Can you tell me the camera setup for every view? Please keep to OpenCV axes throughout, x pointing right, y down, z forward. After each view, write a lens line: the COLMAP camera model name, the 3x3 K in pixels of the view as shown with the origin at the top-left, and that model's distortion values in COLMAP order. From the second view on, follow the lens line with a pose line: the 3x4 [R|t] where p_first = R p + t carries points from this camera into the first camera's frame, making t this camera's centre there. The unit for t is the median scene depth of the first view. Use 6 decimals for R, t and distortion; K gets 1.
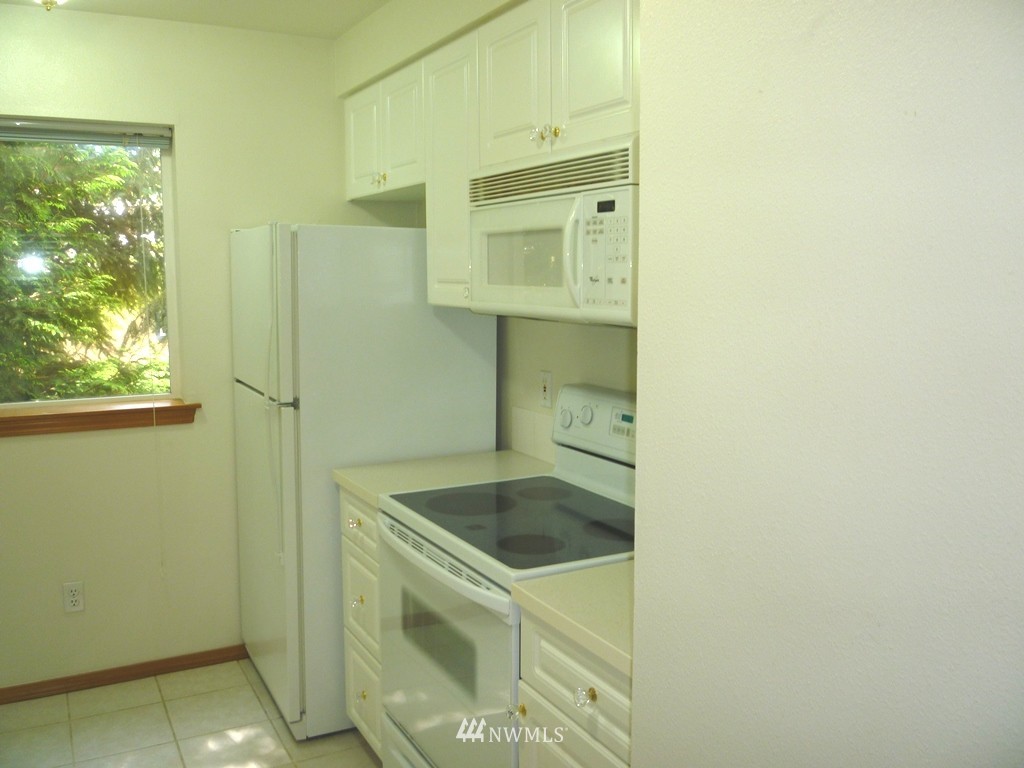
lens RADIAL K [[893.4, 0, 514.9], [0, 893.4, 376.0], [0, 0, 1]] dist [-0.050915, 0.029239]
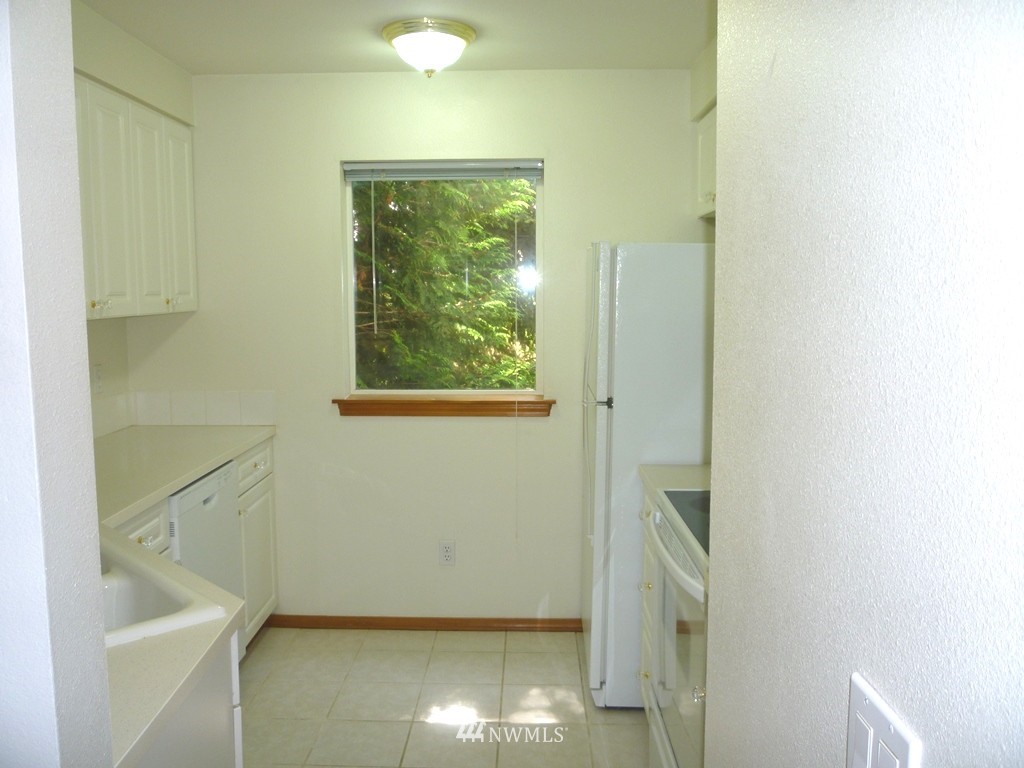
lens RADIAL K [[893.4, 0, 480.7], [0, 893.4, 375.7], [0, 0, 1]] dist [-0.050915, 0.029239]
pose [[0.859675, 0.048078, -0.508574, 0.147647], [-0.055570, 0.998455, 0.000456, 0.004513], [0.507810, 0.027870, 0.861018, -0.036465]]
